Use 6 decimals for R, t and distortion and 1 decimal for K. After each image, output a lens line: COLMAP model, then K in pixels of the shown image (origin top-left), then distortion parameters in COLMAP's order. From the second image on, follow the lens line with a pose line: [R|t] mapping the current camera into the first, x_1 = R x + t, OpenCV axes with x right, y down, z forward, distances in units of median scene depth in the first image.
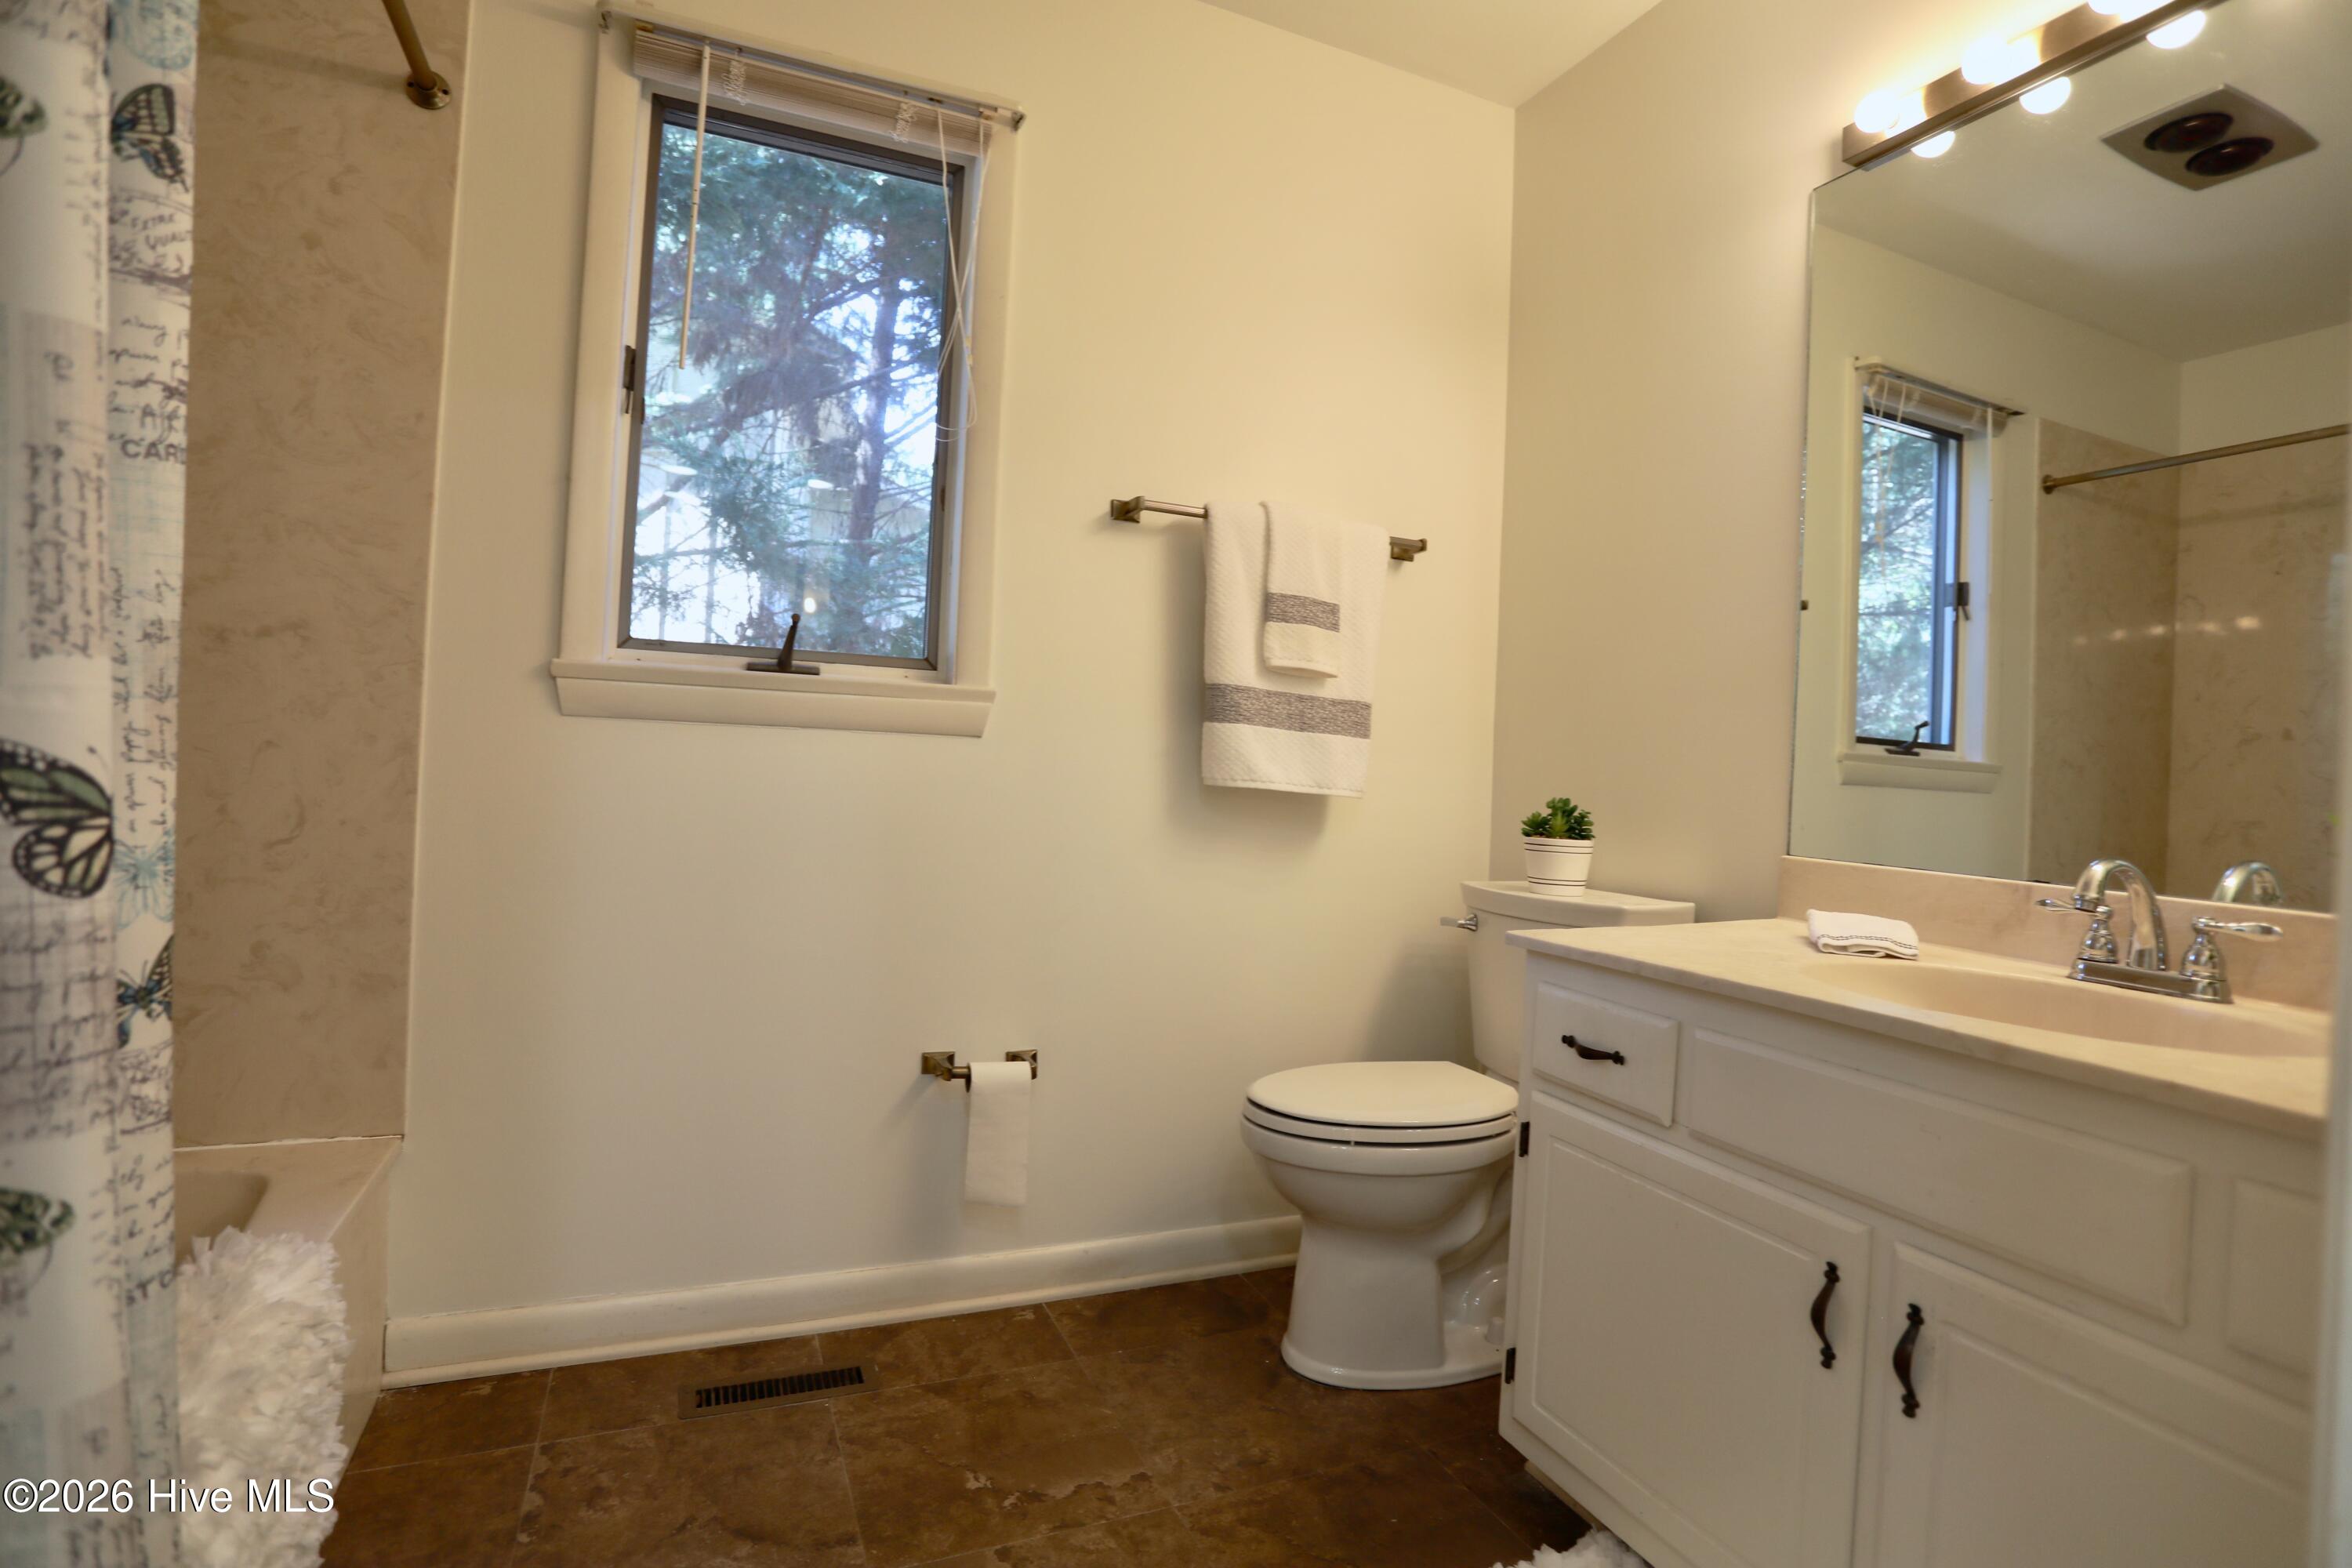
lens RADIAL K [[1154.5, 0, 1193.9], [0, 1154.5, 784.9], [0, 0, 1]] dist [-0.067704, 0.026963]
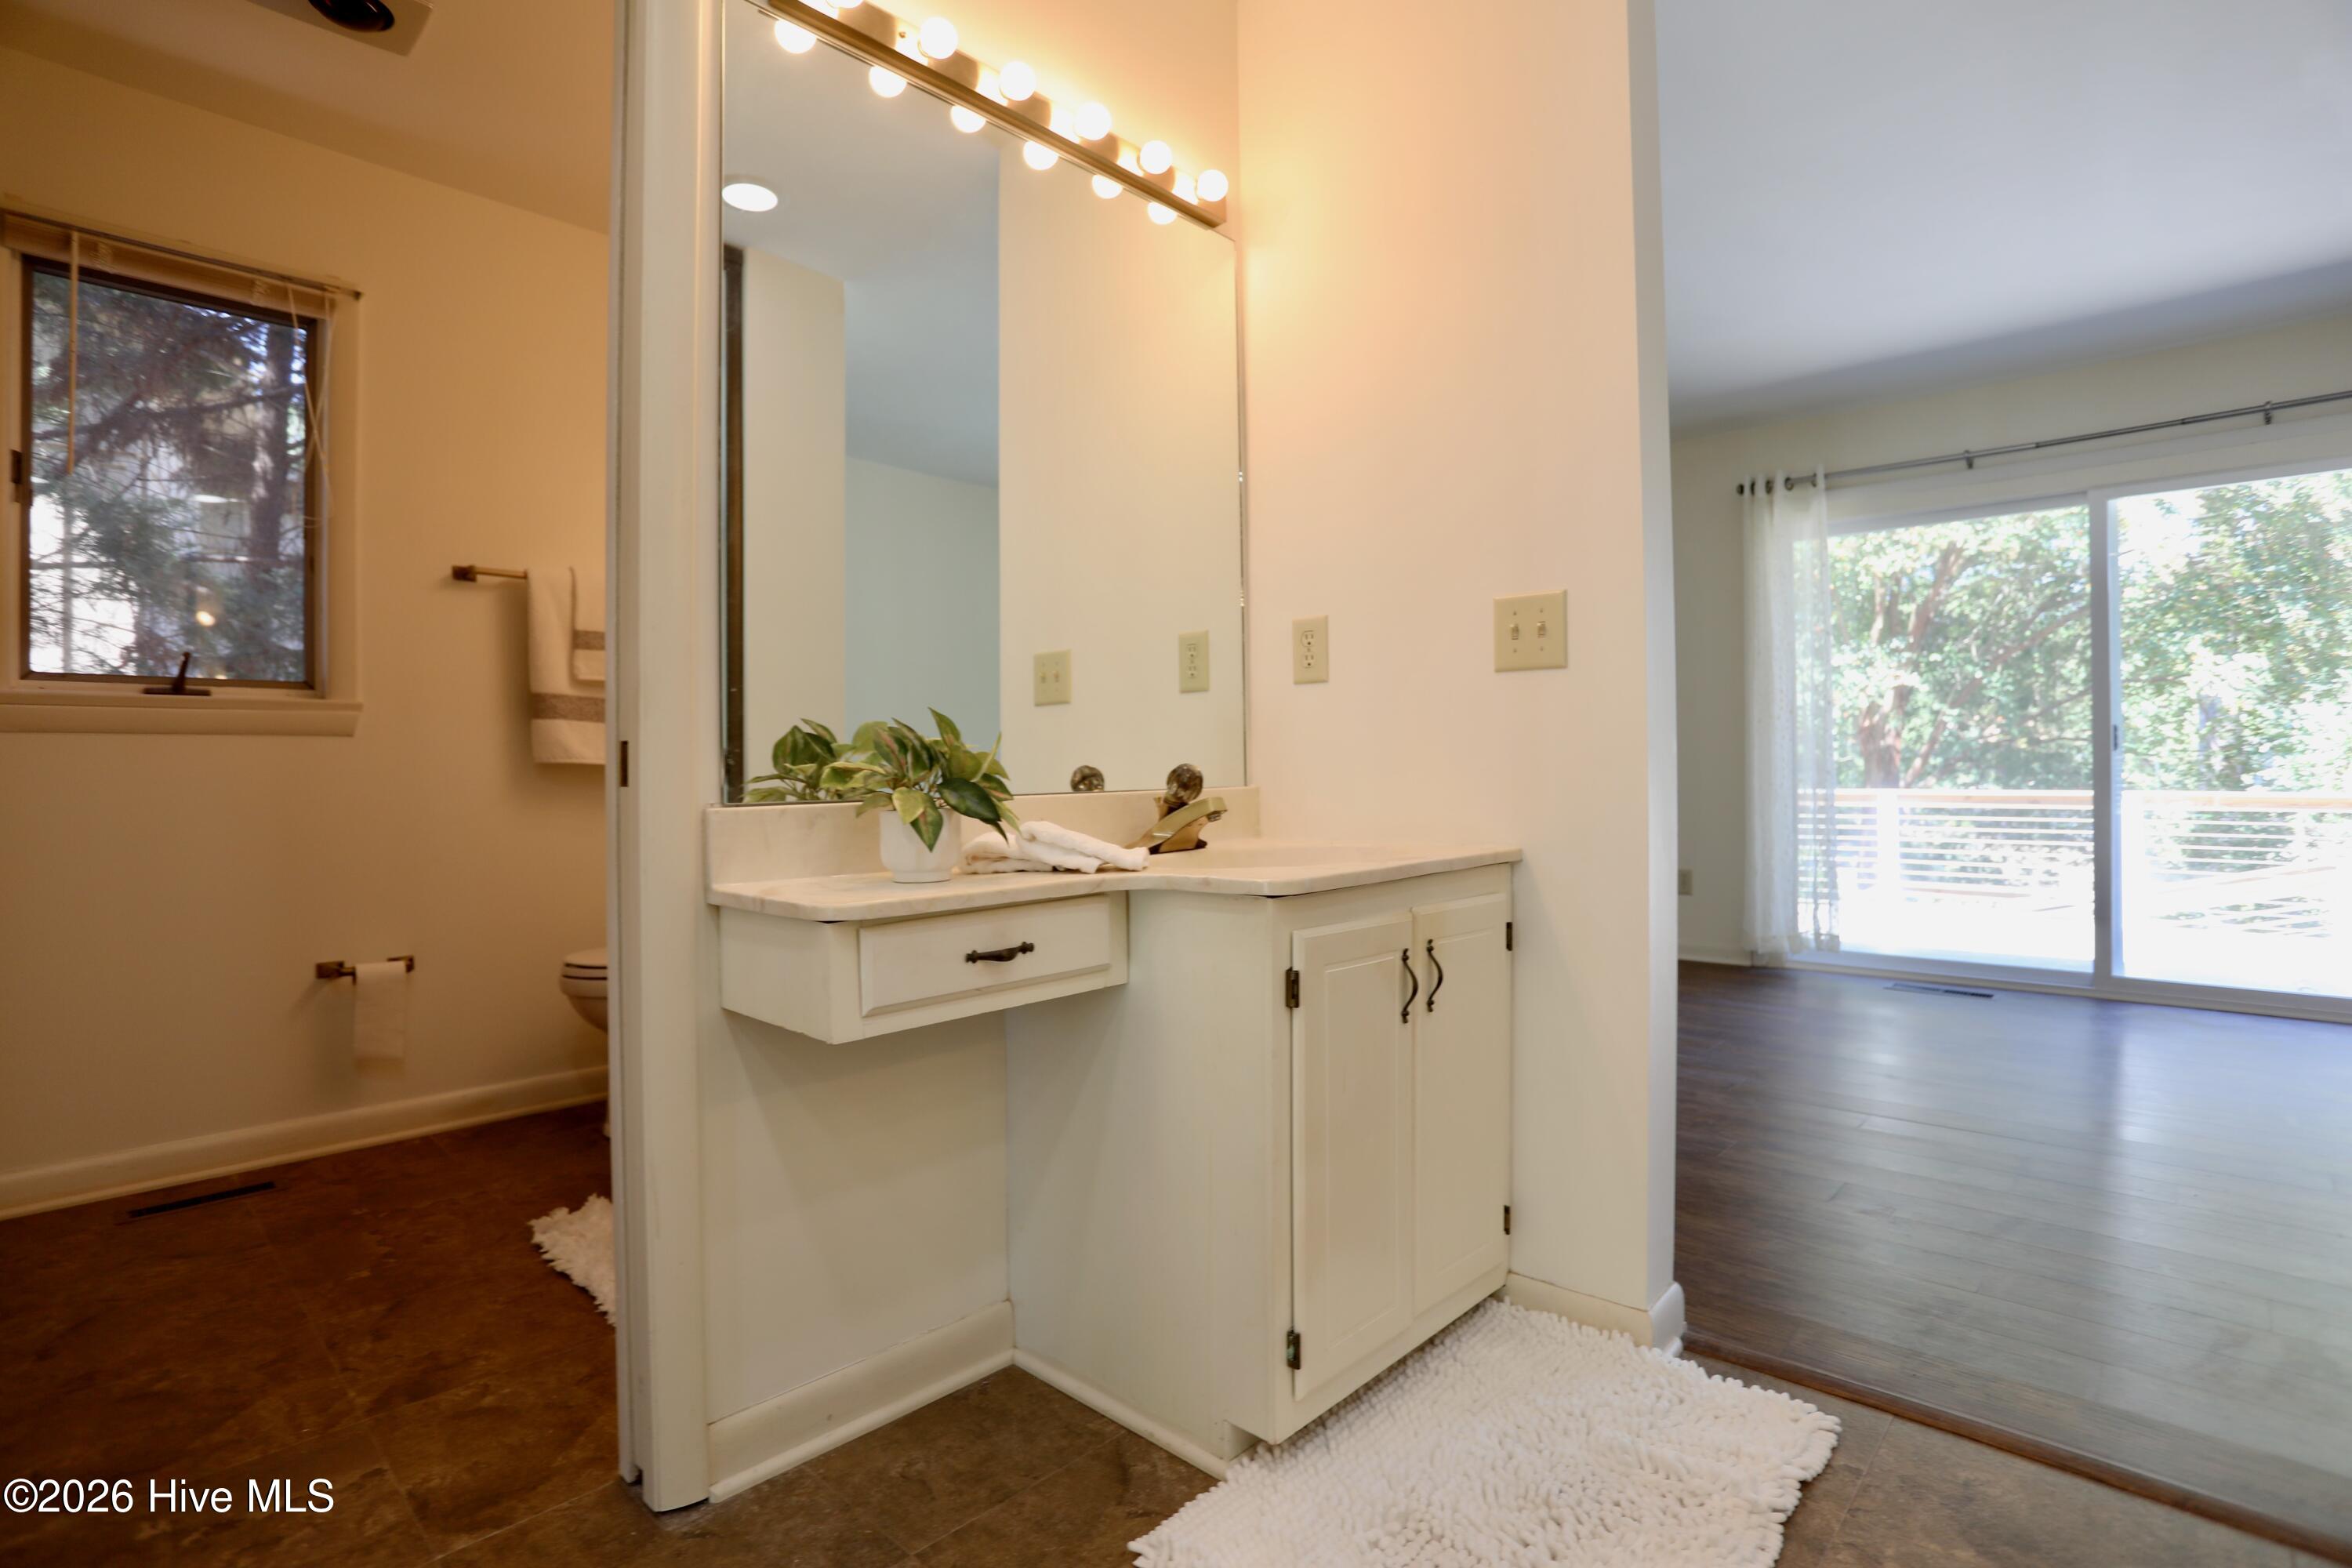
lens RADIAL K [[1154.5, 0, 1180.3], [0, 1154.5, 776.0], [0, 0, 1]] dist [-0.067704, 0.026963]
pose [[0.924205, -0.055218, 0.377883, 0.229825], [0.056735, 0.998364, 0.007126, 0.054728], [-0.377658, 0.014853, 0.925826, -0.650151]]
